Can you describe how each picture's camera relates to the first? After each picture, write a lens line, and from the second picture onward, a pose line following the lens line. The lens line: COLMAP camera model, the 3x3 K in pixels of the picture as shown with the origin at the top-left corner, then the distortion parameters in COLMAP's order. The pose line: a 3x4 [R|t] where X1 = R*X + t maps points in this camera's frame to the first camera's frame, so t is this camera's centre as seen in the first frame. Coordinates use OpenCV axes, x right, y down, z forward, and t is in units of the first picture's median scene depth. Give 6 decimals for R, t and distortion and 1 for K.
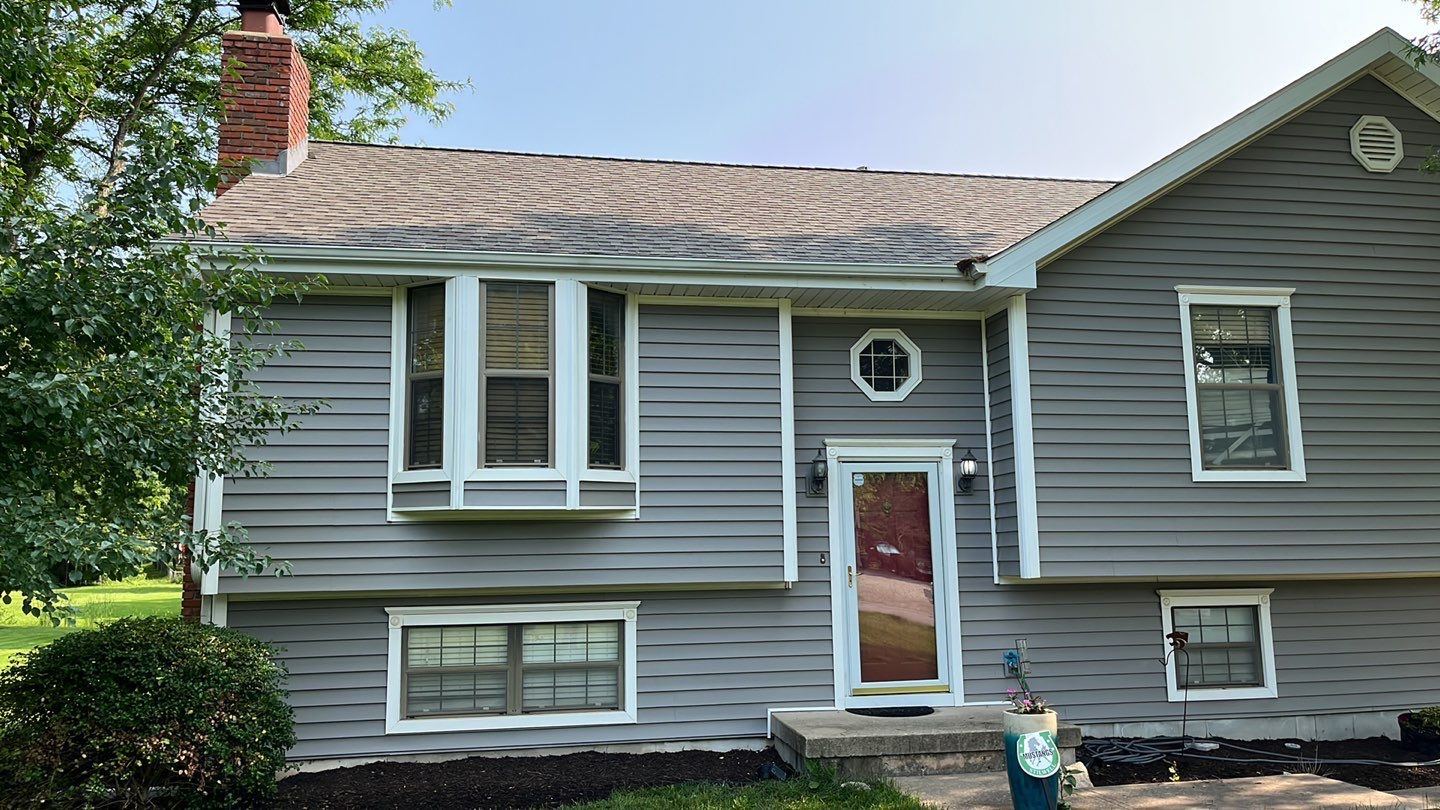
lens RADIAL K [[1056.2, 0, 720.8], [0, 1056.2, 403.5], [0, 0, 1]] dist [0.039741, -0.055870]
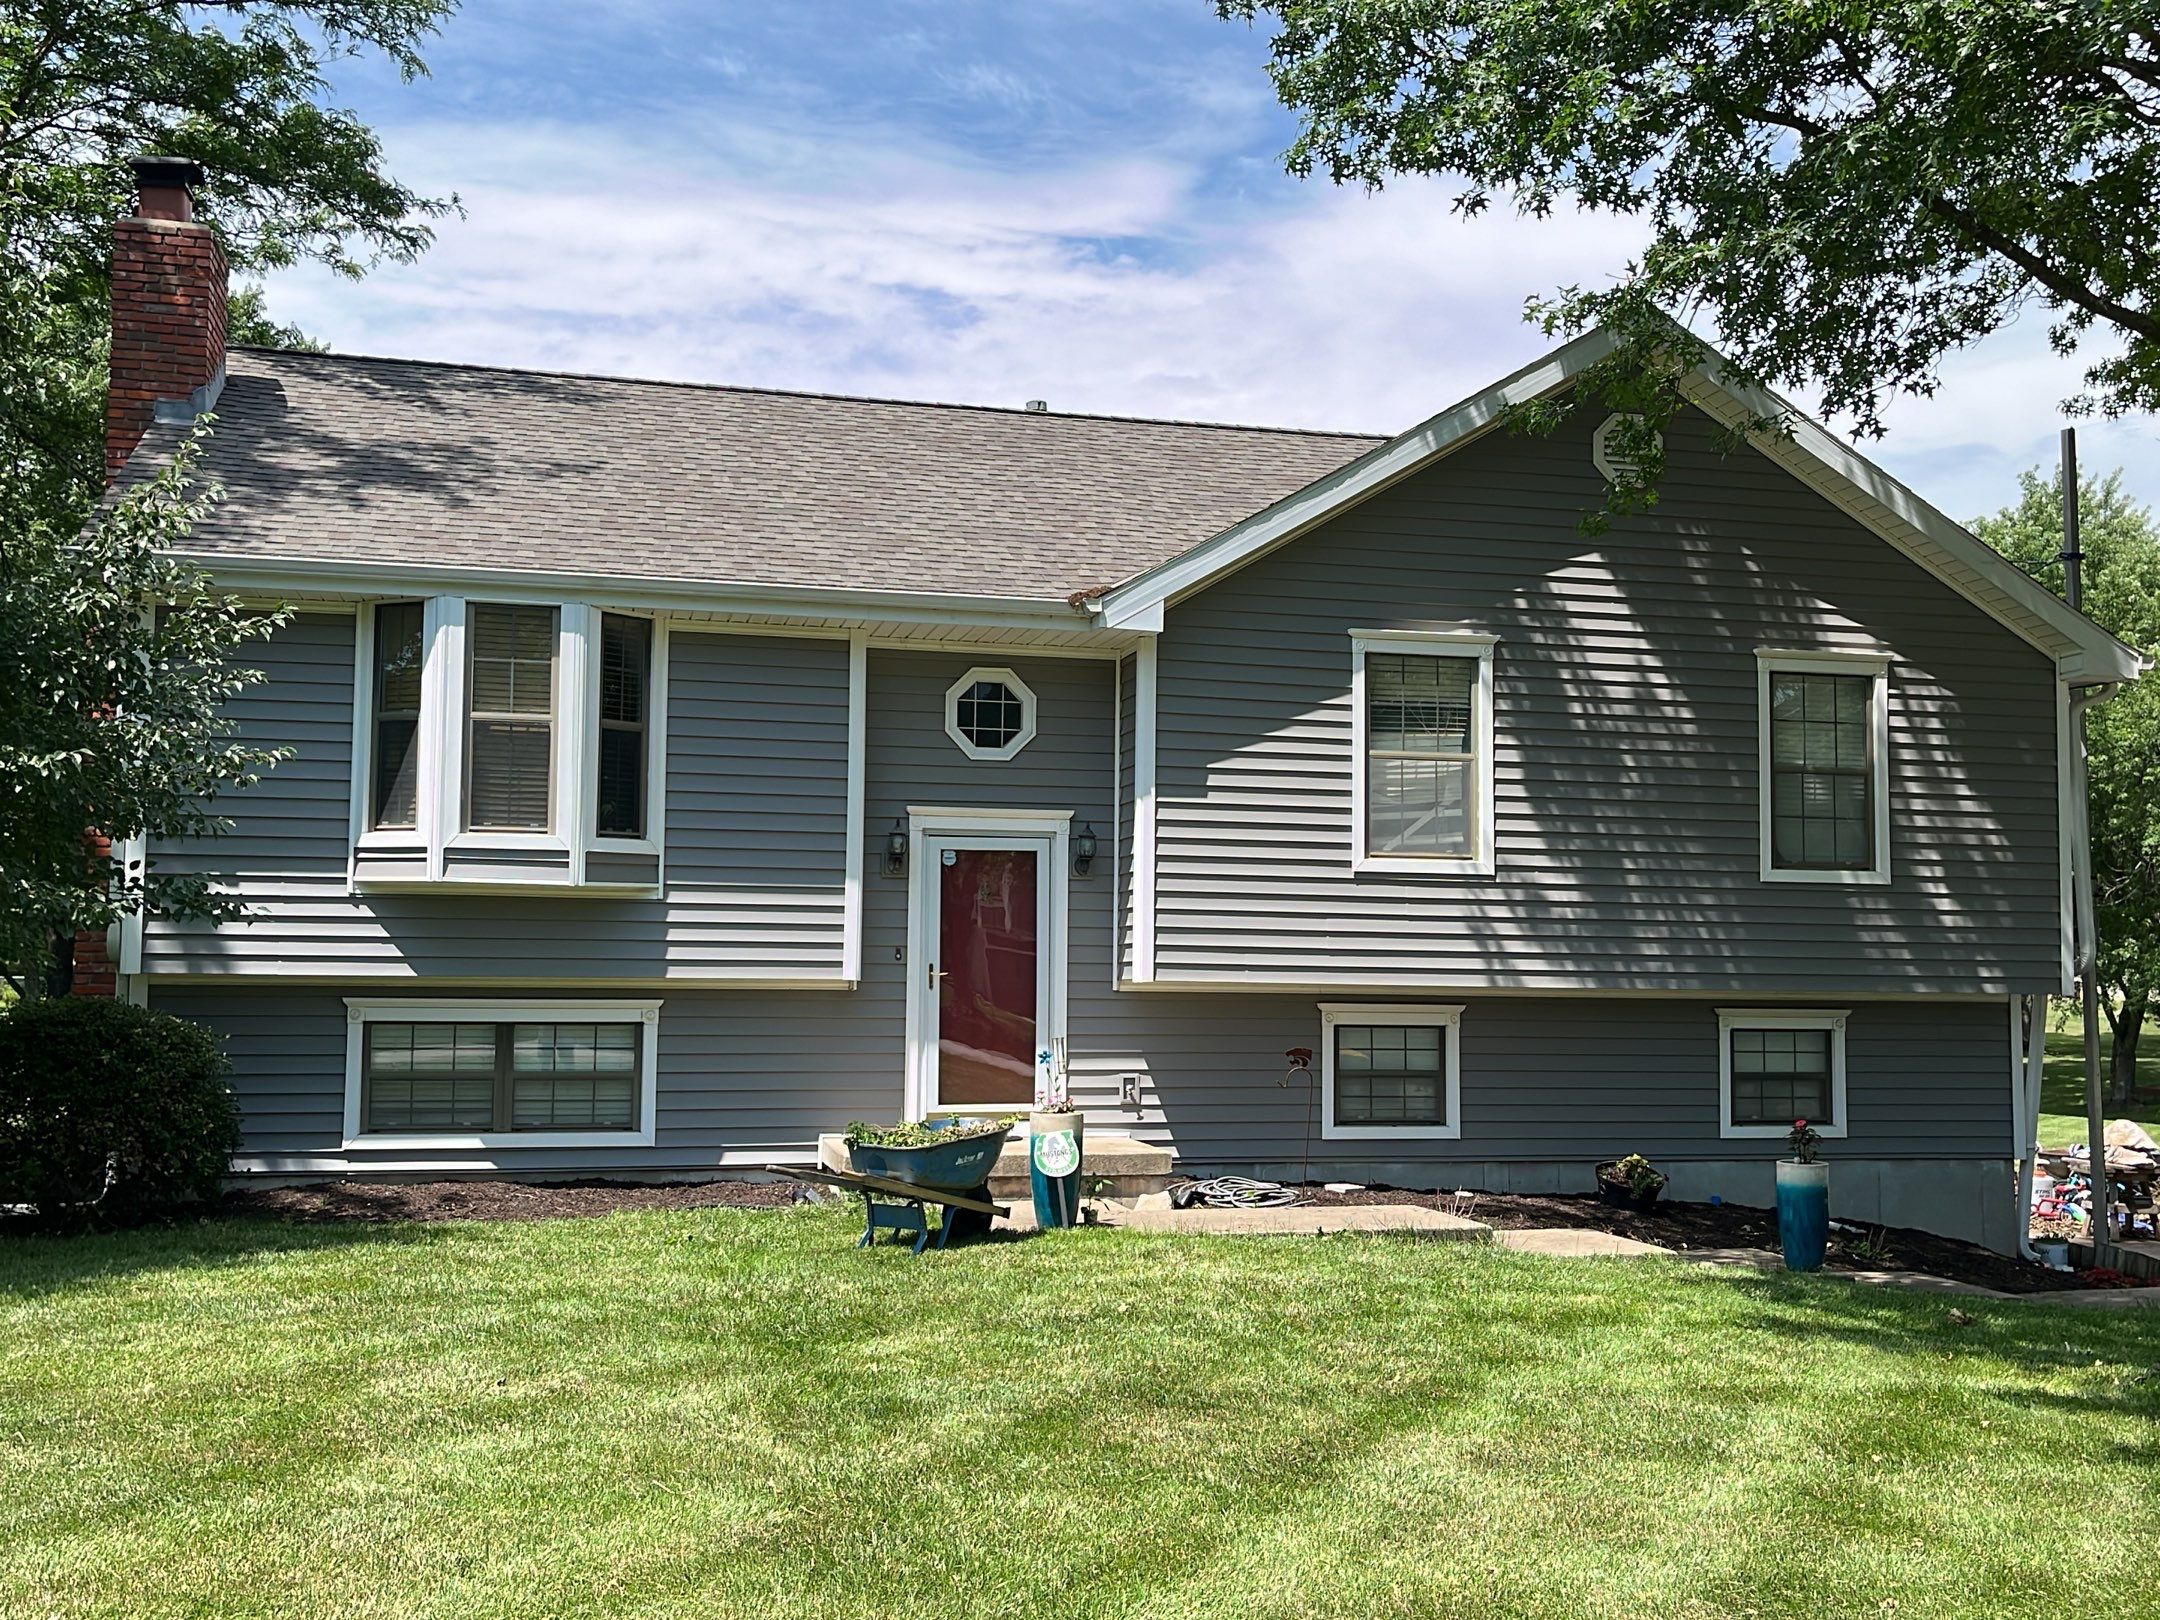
lens RADIAL K [[1727.5, 0, 985.2], [0, 1727.5, 824.6], [0, 0, 1]] dist [0.011803, -0.000548]
pose [[0.997239, 0.029425, 0.068187, 0.074860], [-0.033388, 0.997773, 0.057736, -0.031993], [-0.066337, -0.059853, 0.996001, -0.323888]]
